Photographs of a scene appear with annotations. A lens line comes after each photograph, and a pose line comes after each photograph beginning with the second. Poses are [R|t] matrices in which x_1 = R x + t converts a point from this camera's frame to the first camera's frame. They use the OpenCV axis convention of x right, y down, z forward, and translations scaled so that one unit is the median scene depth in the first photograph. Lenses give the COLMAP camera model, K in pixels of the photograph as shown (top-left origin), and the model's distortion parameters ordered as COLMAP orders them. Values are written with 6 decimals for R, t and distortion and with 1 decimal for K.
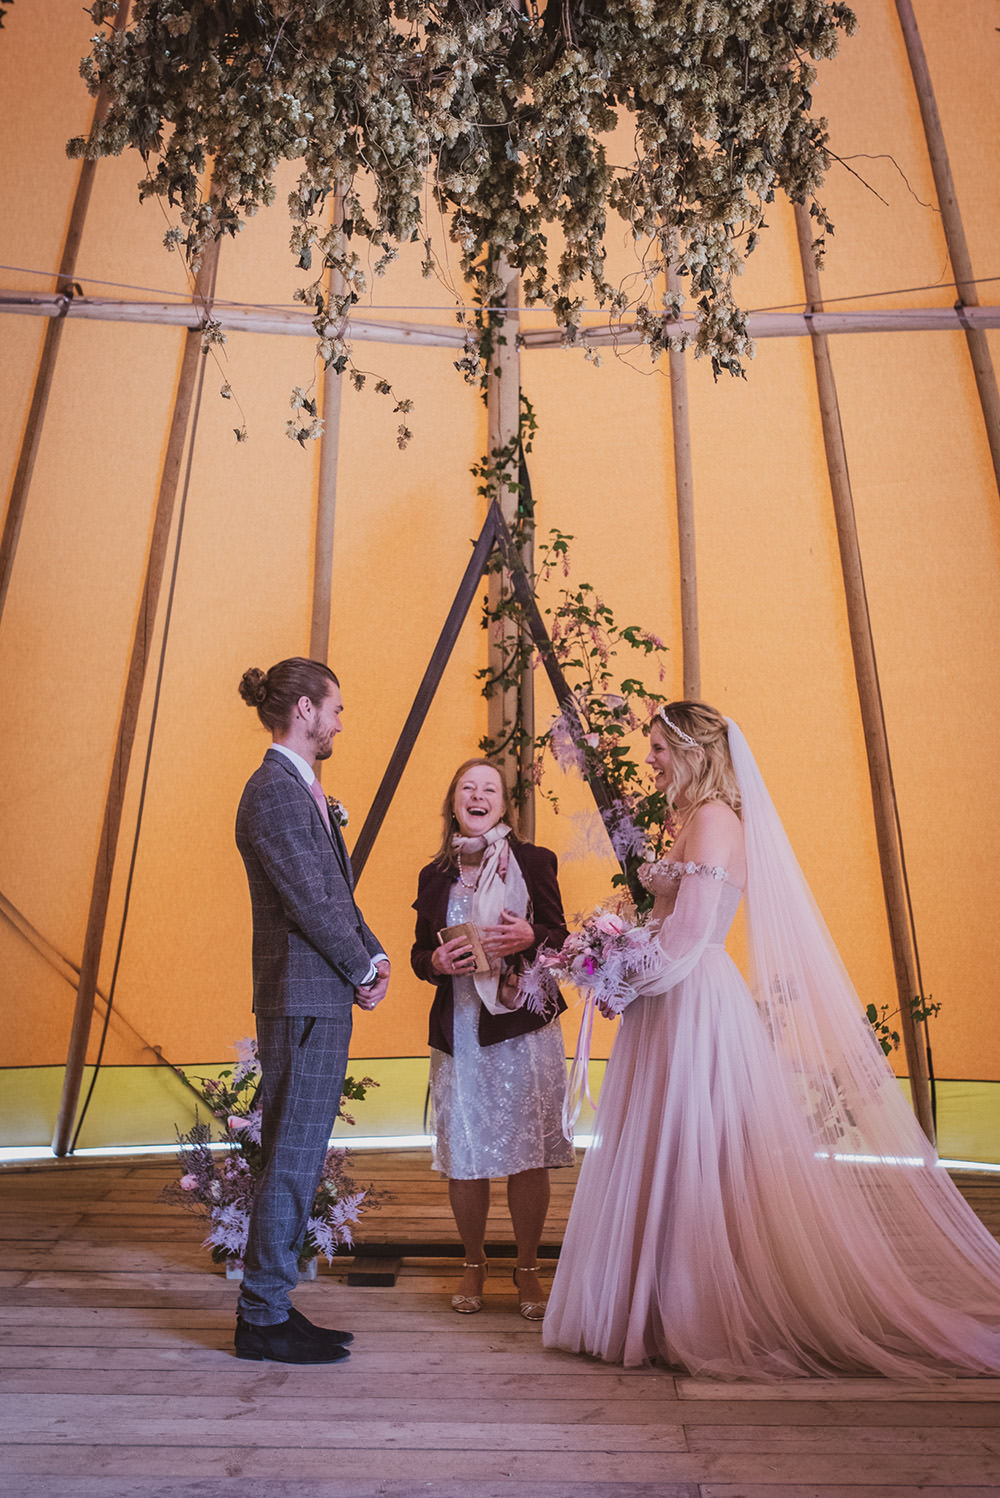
lens RADIAL K [[1781.8, 0, 496.5], [0, 1781.8, 862.5], [0, 0, 1]] dist [0.009338, 0.004396]
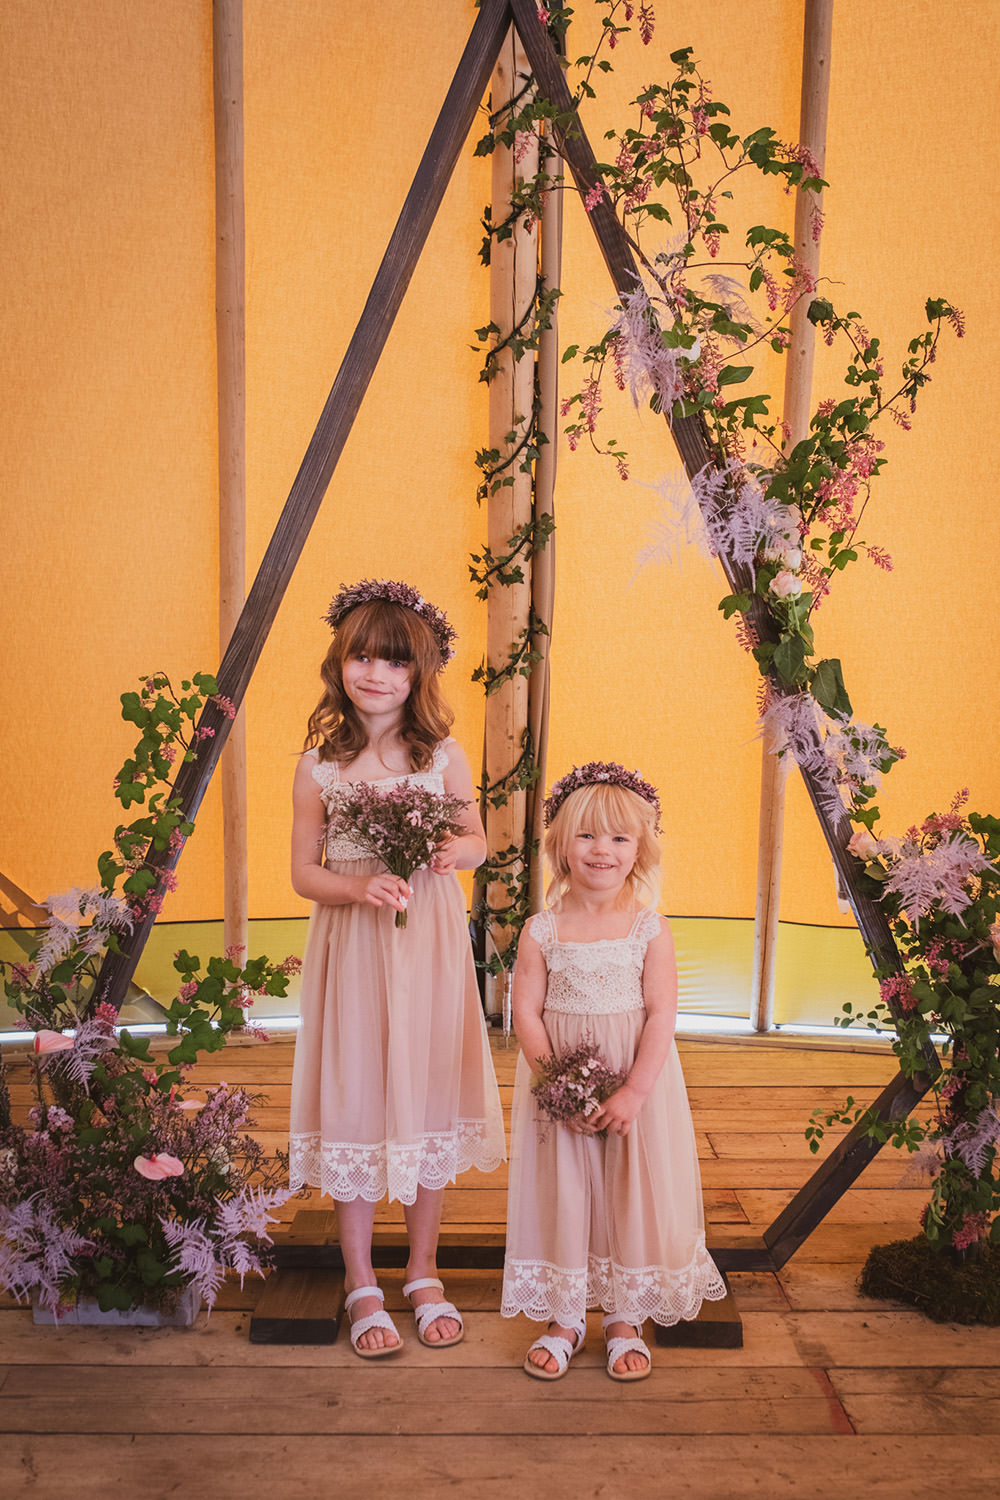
lens RADIAL K [[1499.2, 0, 500.0], [0, 1499.2, 750.0], [0, 0, 1]] dist [-0.035434, 0.037090]
pose [[0.999858, -0.005286, 0.016030, -0.012523], [0.005219, 0.999978, 0.004212, 0.051401], [-0.016052, -0.004127, 0.999863, 0.510009]]
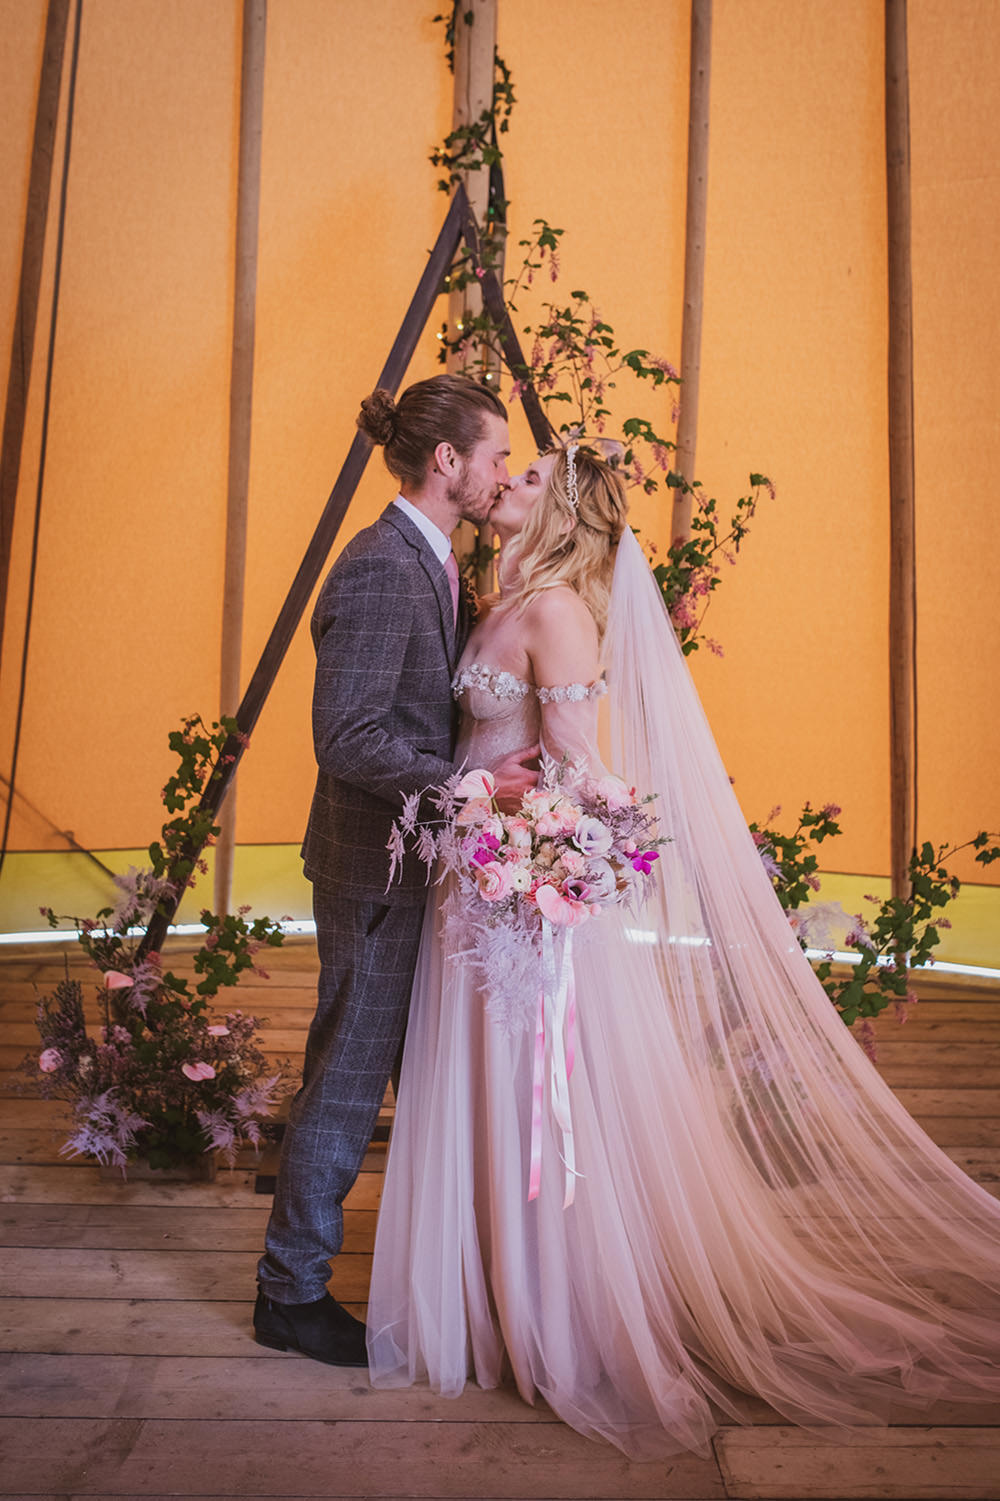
lens RADIAL K [[1483.8, 0, 499.6], [0, 1483.8, 683.2], [0, 0, 1]] dist [-0.026039, 0.007655]
pose [[0.998879, 0.018228, 0.043696, -0.008367], [-0.020301, 0.998666, 0.047482, -0.016961], [-0.042772, -0.048315, 0.997916, 0.337753]]
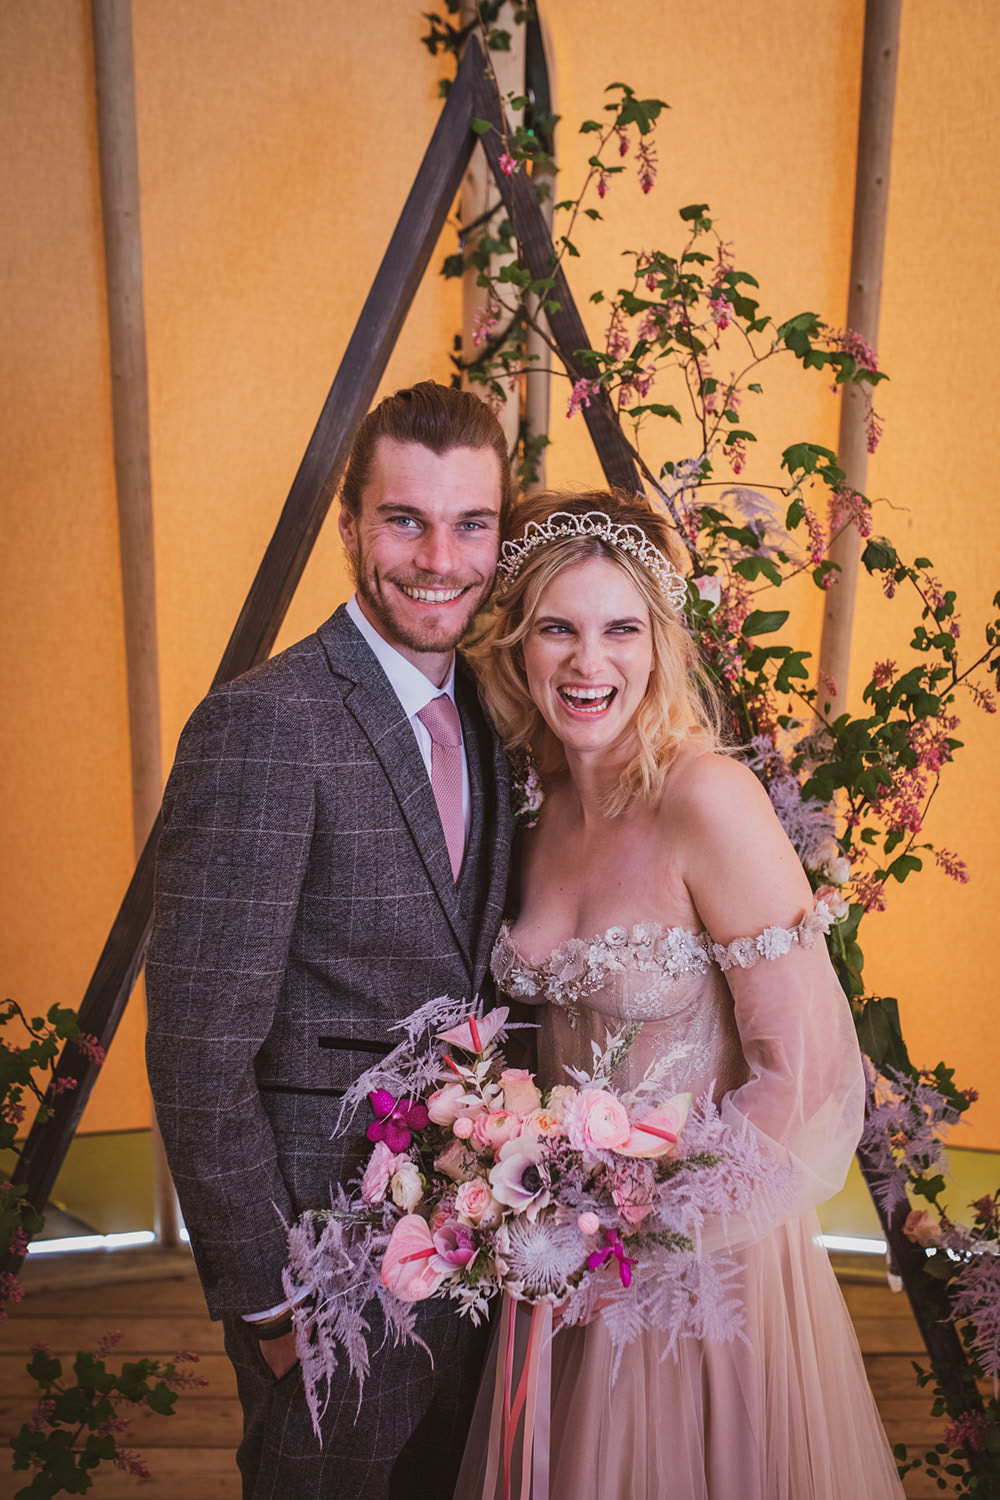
lens RADIAL K [[1636.6, 0, 555.5], [0, 1636.6, 800.8], [0, 0, 1]] dist [-0.046424, 0.035076]
pose [[0.998951, 0.002472, 0.045718, 0.001254], [-0.003160, 0.999883, 0.014984, -0.024402], [-0.045675, -0.015113, 0.998842, 0.588218]]
